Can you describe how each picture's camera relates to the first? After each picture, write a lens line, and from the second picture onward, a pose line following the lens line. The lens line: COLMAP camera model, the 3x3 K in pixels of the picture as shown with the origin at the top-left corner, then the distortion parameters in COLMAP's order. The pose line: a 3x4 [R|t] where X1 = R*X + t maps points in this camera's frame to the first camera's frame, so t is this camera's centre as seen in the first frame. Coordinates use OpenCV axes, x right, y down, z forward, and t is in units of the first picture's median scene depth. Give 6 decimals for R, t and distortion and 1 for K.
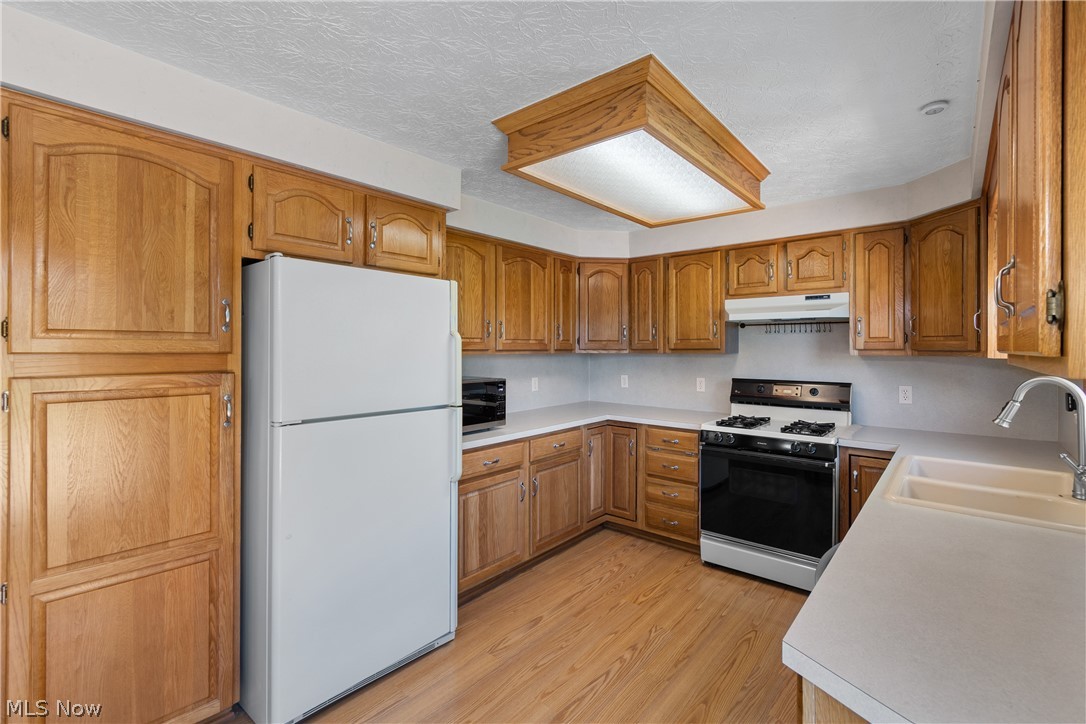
lens RADIAL K [[482.5, 0, 553.8], [0, 482.5, 349.5], [0, 0, 1]] dist [0.002674, -0.002493]
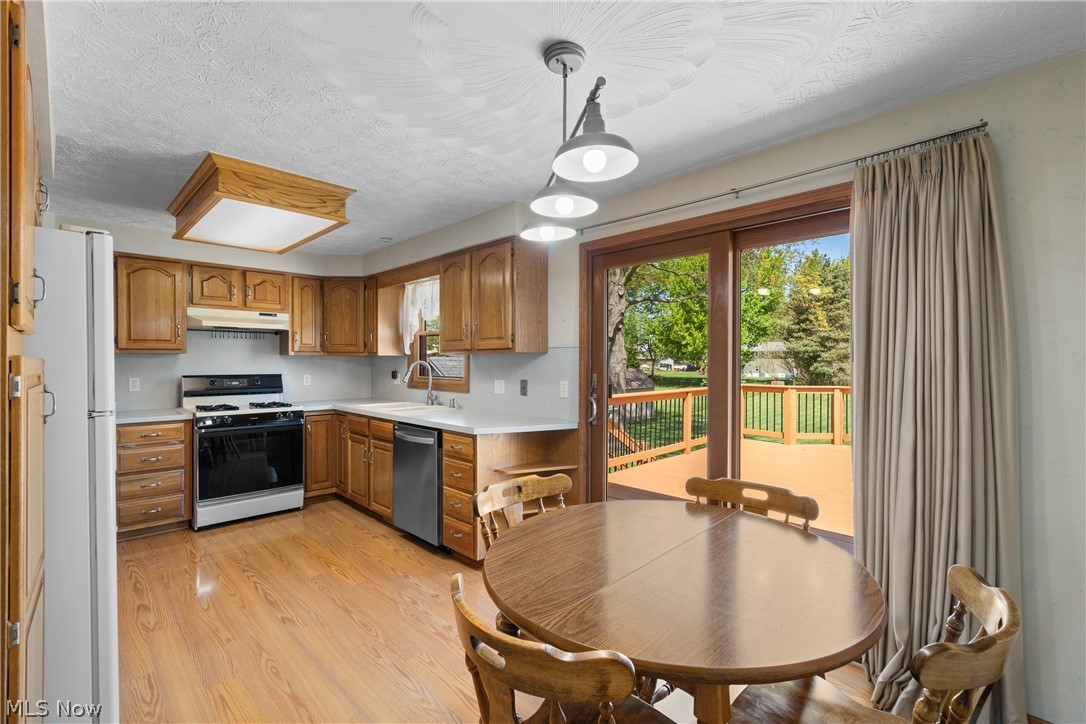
lens RADIAL K [[482.5, 0, 554.0], [0, 482.5, 365.3], [0, 0, 1]] dist [0.002674, -0.002493]
pose [[0.086154, -0.008387, 0.996247, -0.825450], [0.000982, 0.999965, 0.008334, 0.031944], [-0.996281, 0.000260, 0.086159, 0.029480]]
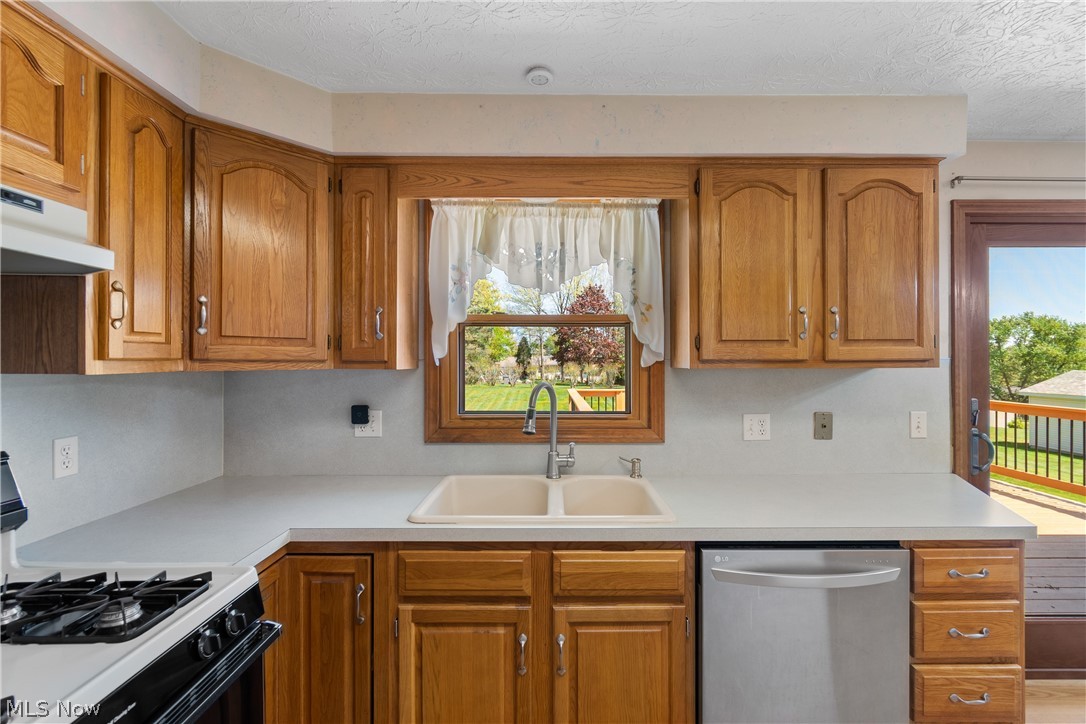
lens RADIAL K [[482.5, 0, 546.1], [0, 482.5, 360.3], [0, 0, 1]] dist [0.002674, -0.002493]
pose [[-0.644600, -0.000660, 0.764520, 0.075854], [0.002374, 0.999993, 0.002865, 0.000200], [-0.764517, 0.003662, -0.644594, 0.949302]]
